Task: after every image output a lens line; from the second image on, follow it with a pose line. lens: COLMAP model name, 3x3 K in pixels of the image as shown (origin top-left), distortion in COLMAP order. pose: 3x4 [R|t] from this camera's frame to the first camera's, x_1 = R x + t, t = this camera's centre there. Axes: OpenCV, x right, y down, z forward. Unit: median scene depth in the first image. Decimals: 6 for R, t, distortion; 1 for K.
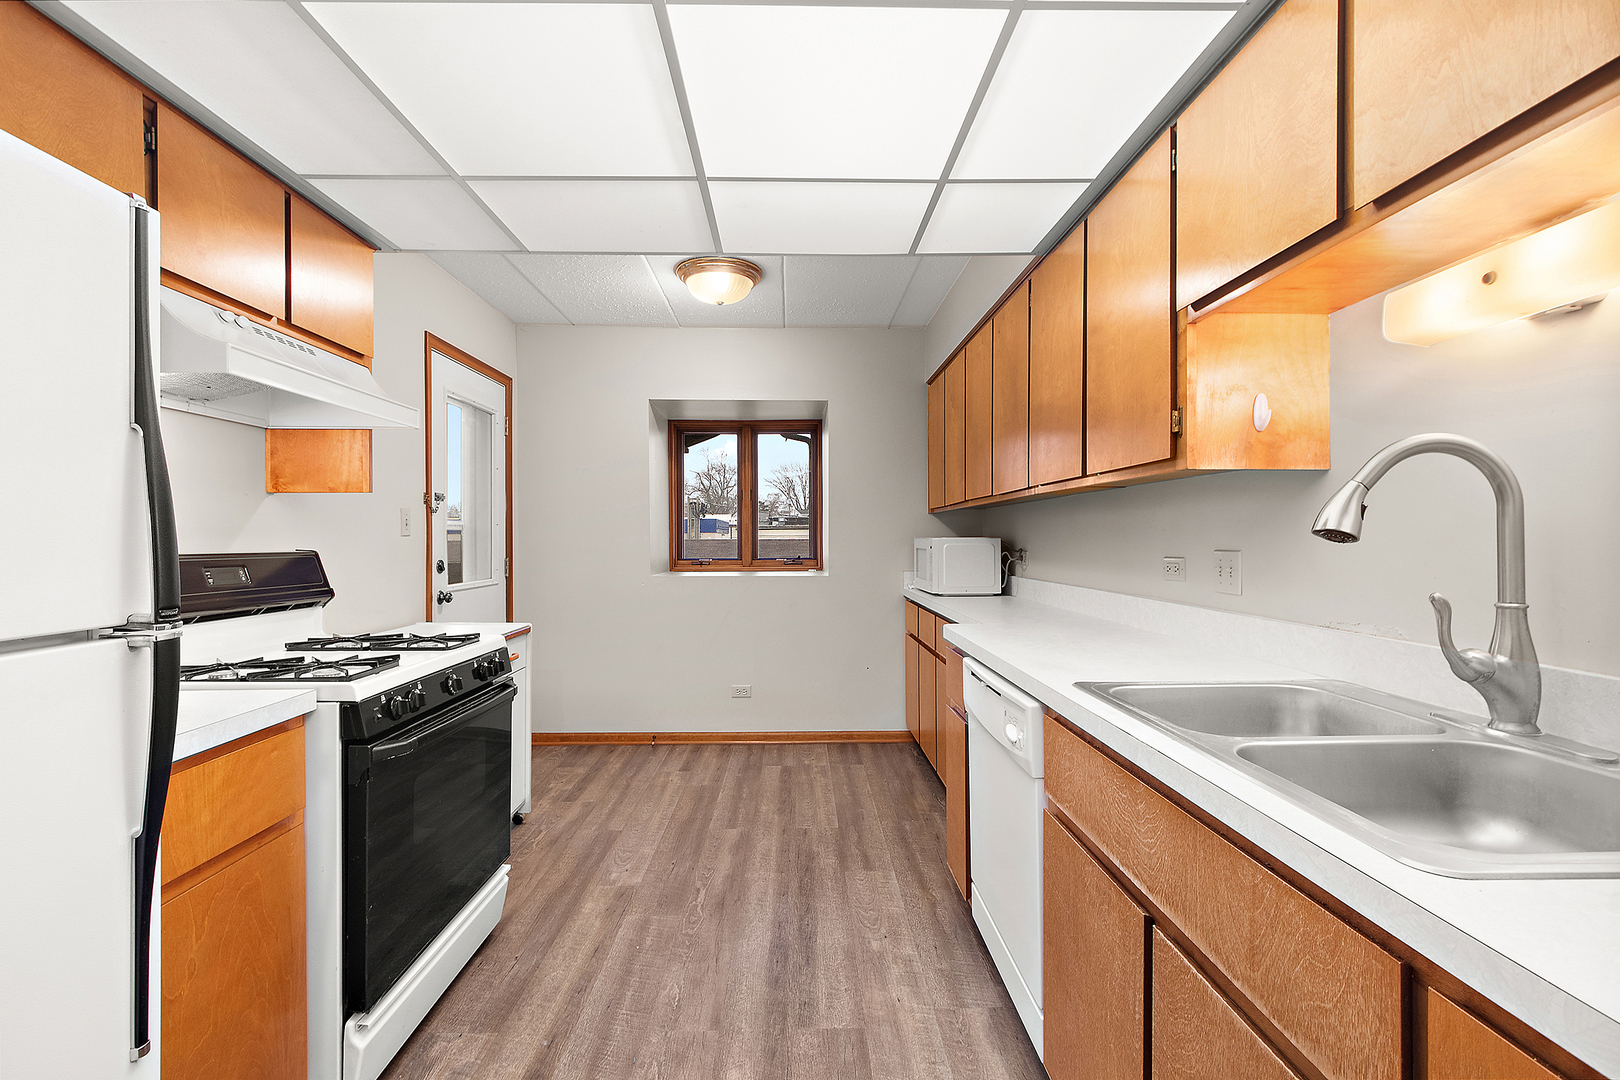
lens RADIAL K [[722.0, 0, 803.7], [0, 722.0, 541.4], [0, 0, 1]] dist [-0.001742, -0.000307]
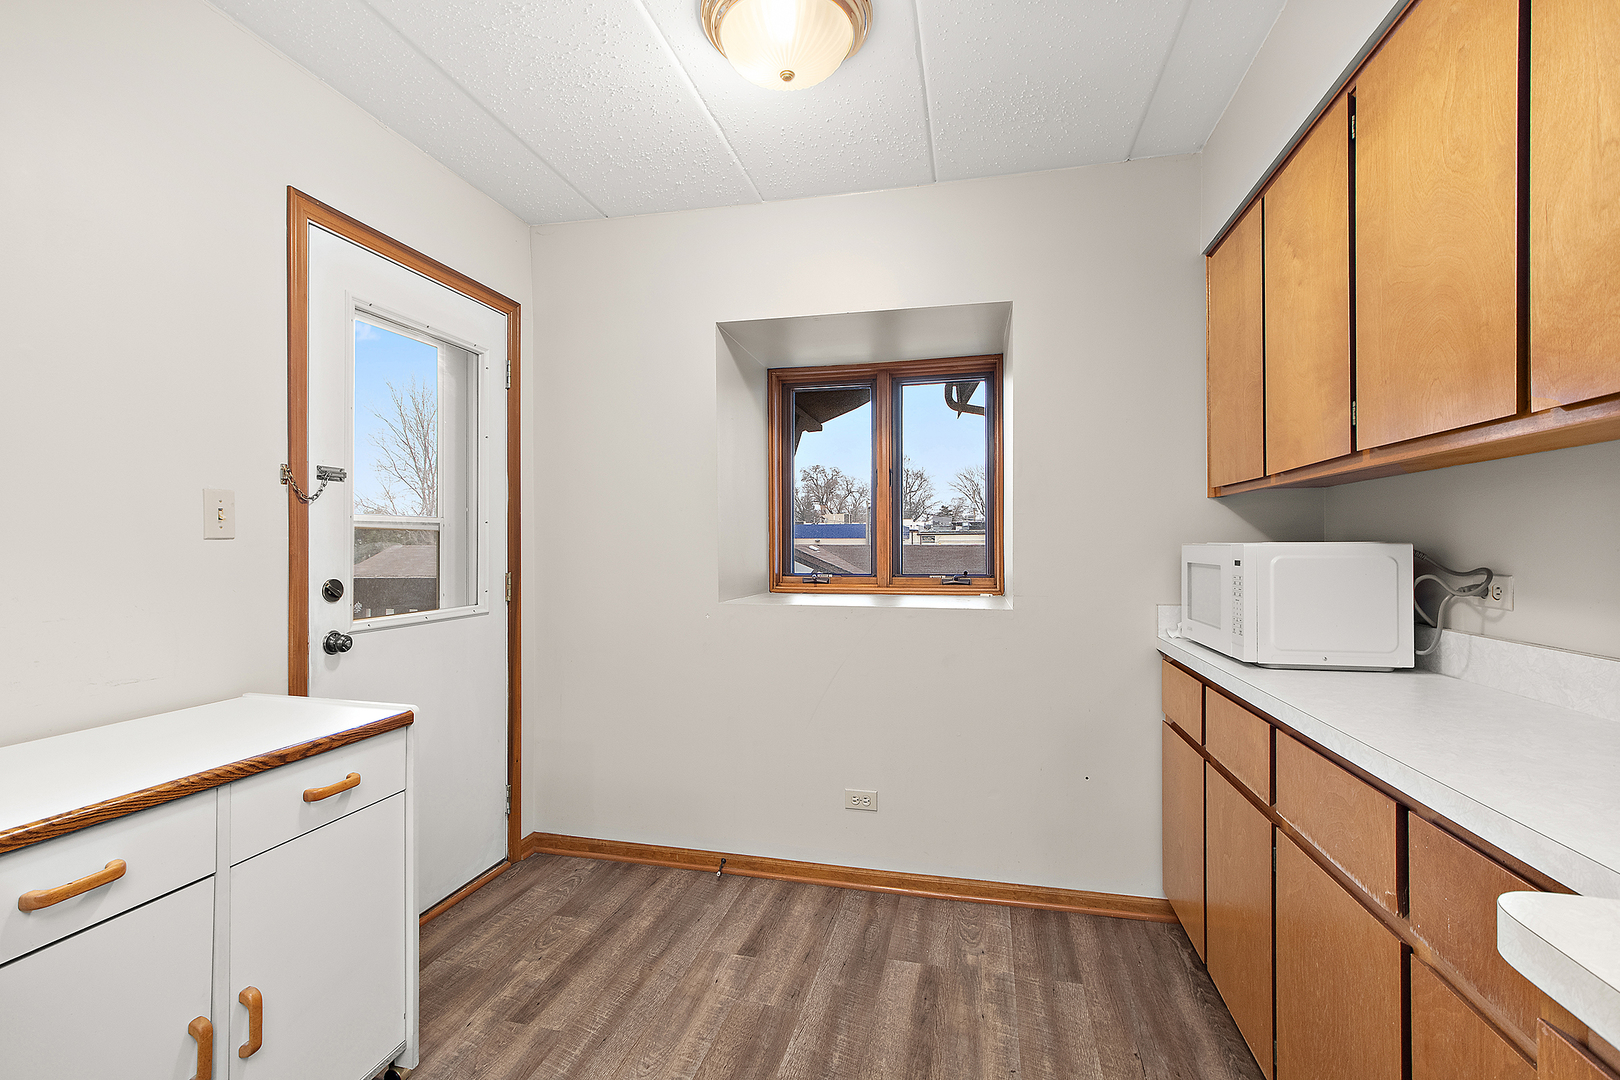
lens RADIAL K [[722.0, 0, 803.7], [0, 722.0, 541.4], [0, 0, 1]] dist [-0.001742, -0.000307]
pose [[0.968283, 0.000282, -0.249858, 0.017291], [-0.002145, 0.999972, -0.007184, -0.001736], [0.249849, 0.007492, 0.968256, 0.421704]]
